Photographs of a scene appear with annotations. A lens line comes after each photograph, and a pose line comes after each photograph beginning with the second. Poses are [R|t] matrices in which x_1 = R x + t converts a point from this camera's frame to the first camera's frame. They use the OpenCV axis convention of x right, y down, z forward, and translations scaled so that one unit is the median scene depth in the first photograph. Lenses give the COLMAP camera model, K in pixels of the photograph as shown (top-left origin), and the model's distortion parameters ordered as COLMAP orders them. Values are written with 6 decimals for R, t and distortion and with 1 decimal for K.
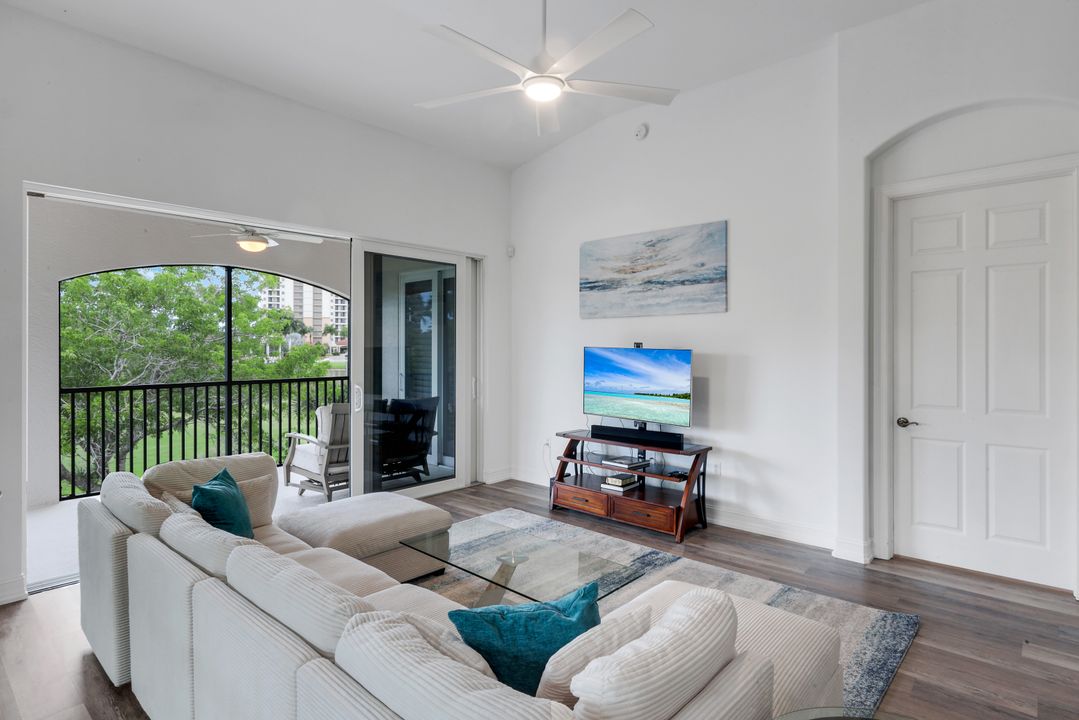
lens RADIAL K [[575.6, 0, 536.1], [0, 575.6, 348.7], [0, 0, 1]] dist [0.004137, 0.001355]
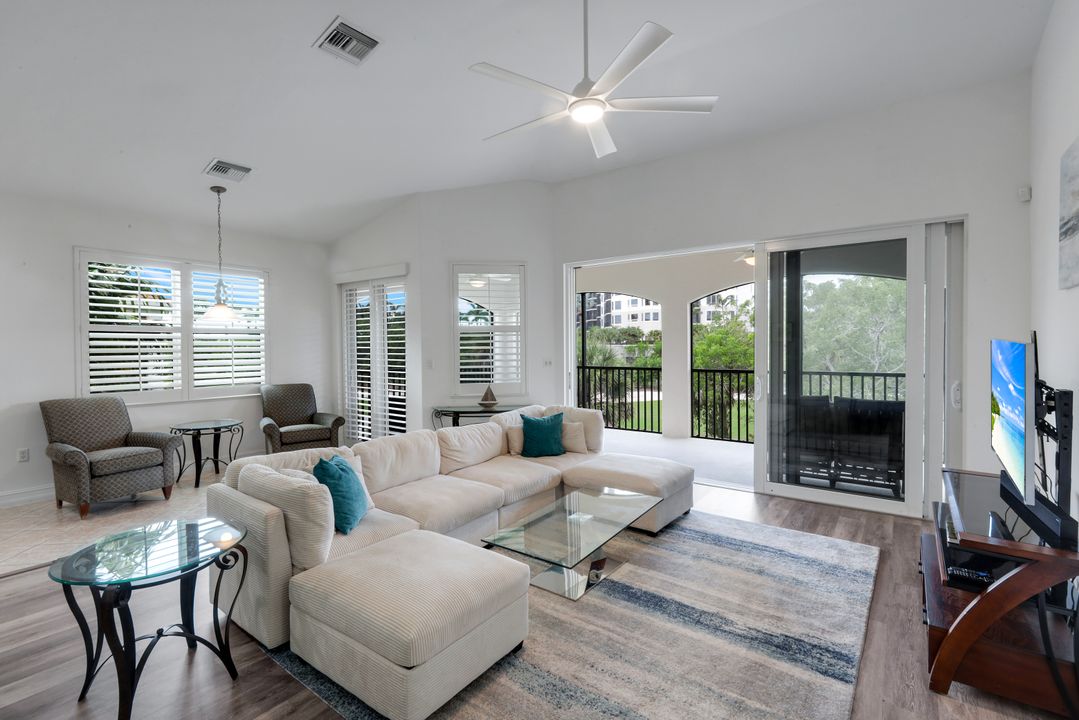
lens RADIAL K [[494.1, 0, 538.4], [0, 494.1, 352.5], [0, 0, 1]] dist [-0.000009, 0.000132]
pose [[0.097670, 0.013267, -0.995130, 0.581439], [0.005750, 0.999887, 0.013894, 0.001308], [0.995202, -0.007079, 0.097582, 0.490021]]
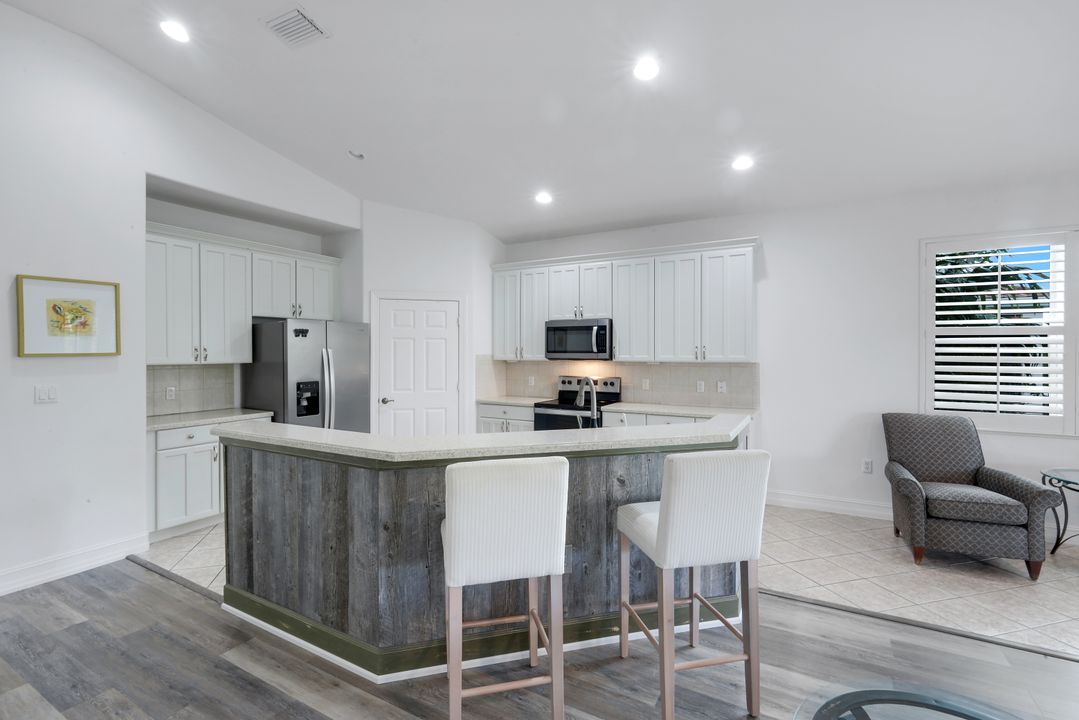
lens RADIAL K [[494.1, 0, 538.4], [0, 494.1, 352.5], [0, 0, 1]] dist [-0.000009, 0.000132]
pose [[-0.976231, 0.000360, -0.216732, 0.351817], [-0.000354, 0.999995, 0.003254, -0.006907], [0.216732, 0.003254, -0.976226, 0.365944]]
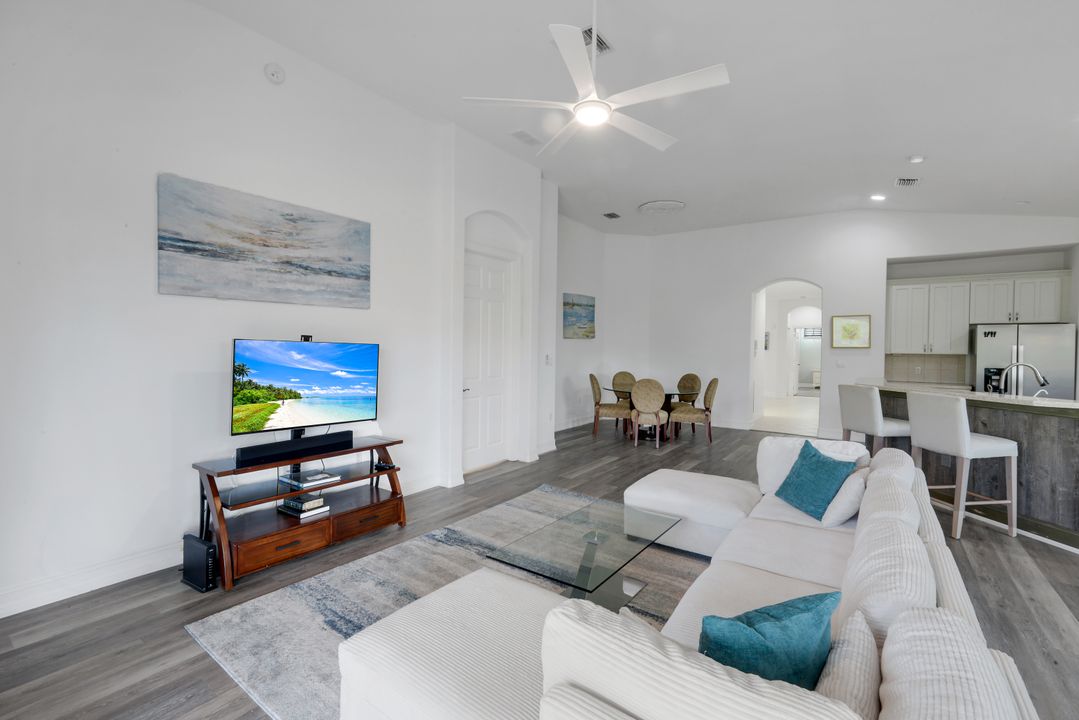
lens RADIAL K [[474.1, 0, 536.2], [0, 474.1, 353.8], [0, 0, 1]] dist [0.000043, 0.000057]
pose [[-0.111999, -0.018467, 0.993537, -0.544020], [-0.009547, 0.999801, 0.017508, 0.001128], [-0.993662, -0.007525, -0.112153, 0.729977]]
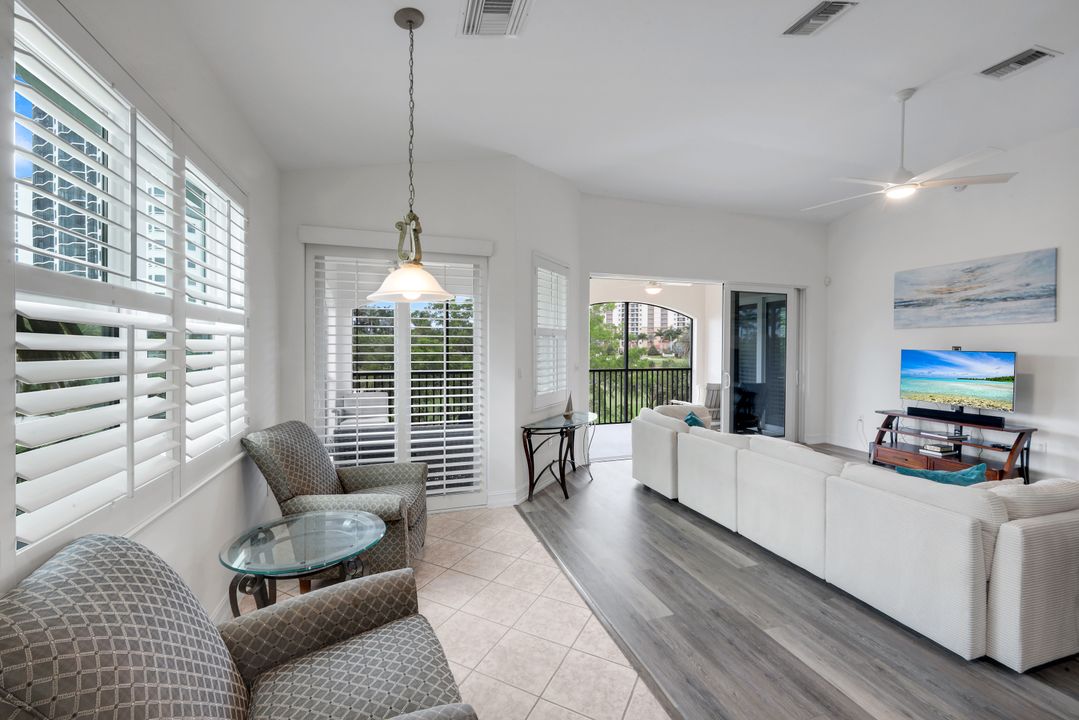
lens RADIAL K [[437.9, 0, 544.4], [0, 437.9, 353.7], [0, 0, 1]] dist [0.009032, -0.000045]
pose [[0.873040, 0.007482, -0.487590, -0.153579], [-0.002428, 0.999937, 0.010996, -0.002807], [0.487642, -0.008416, 0.873003, -0.346325]]
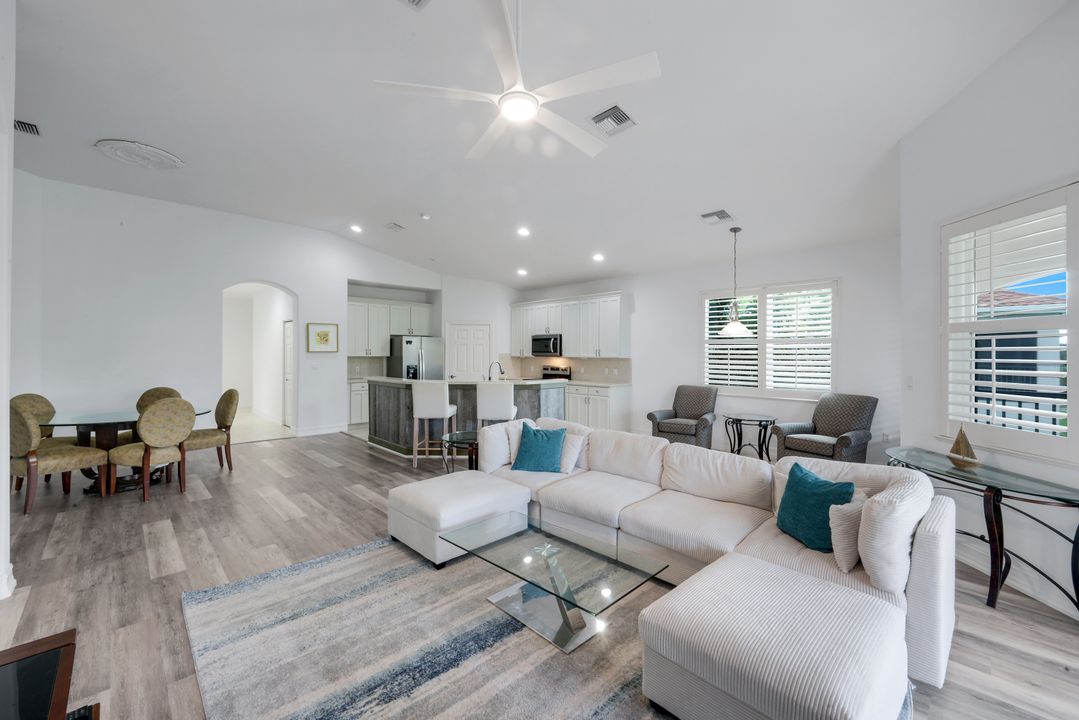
lens RADIAL K [[437.7, 0, 538.4], [0, 437.7, 354.0], [0, 0, 1]] dist [0.000859, 0.000082]
pose [[-0.997841, -0.005834, 0.065417, -0.046127], [-0.005634, 0.999979, 0.003234, -0.002628], [-0.065434, 0.002859, -0.997853, 1.084639]]
